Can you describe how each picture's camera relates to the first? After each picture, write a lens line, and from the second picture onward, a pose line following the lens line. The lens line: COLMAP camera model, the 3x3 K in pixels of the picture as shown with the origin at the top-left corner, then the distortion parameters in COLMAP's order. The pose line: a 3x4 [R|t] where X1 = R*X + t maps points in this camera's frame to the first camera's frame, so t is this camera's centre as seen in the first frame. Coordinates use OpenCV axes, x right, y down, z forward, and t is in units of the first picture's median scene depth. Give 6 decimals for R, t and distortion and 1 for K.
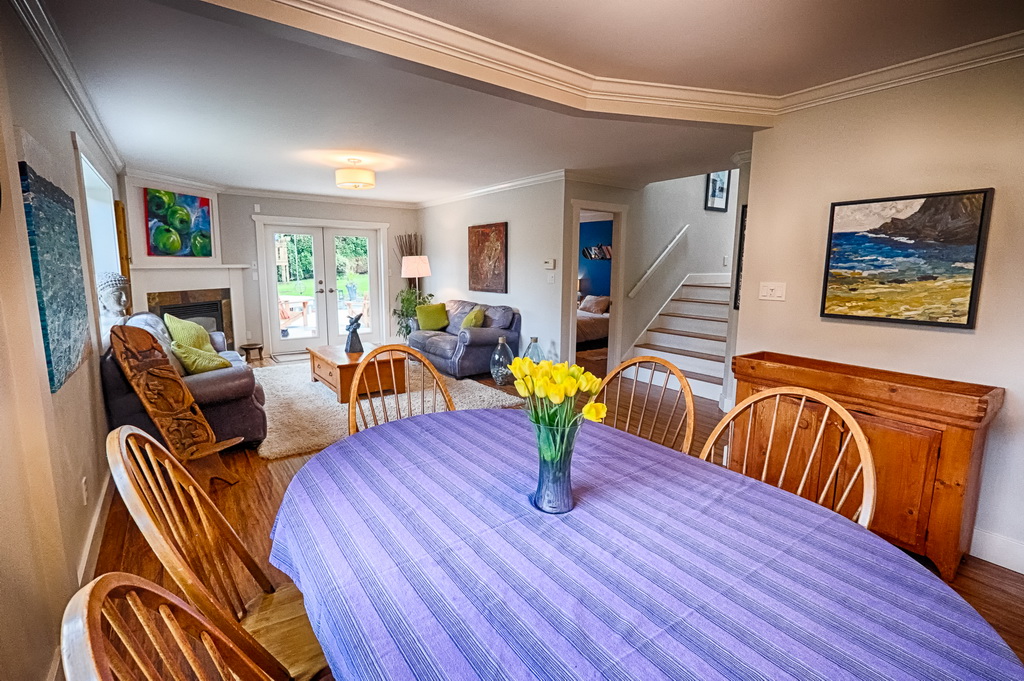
lens RADIAL K [[479.7, 0, 508.2], [0, 479.7, 333.8], [0, 0, 1]] dist [-0.001832, -0.000616]
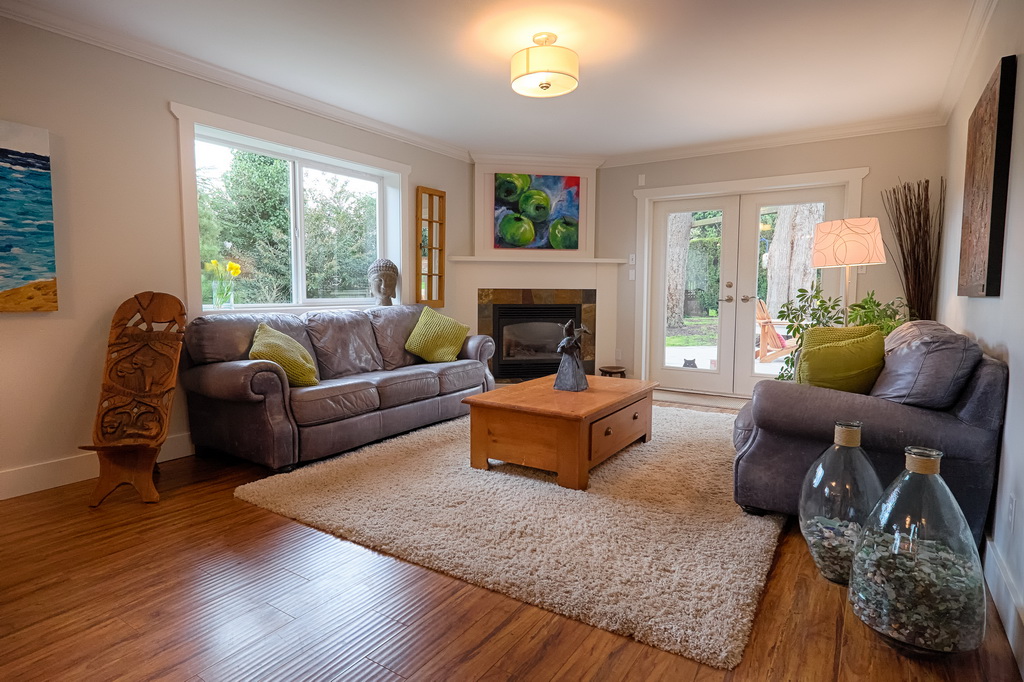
lens RADIAL K [[549.6, 0, 506.6], [0, 549.6, 340.1], [0, 0, 1]] dist [-0.006044, 0.000228]
pose [[0.342990, 0.079339, -0.935982, 0.228361], [-0.137127, 0.989981, 0.033666, -0.028599], [0.929276, 0.116801, 0.350433, 0.643906]]
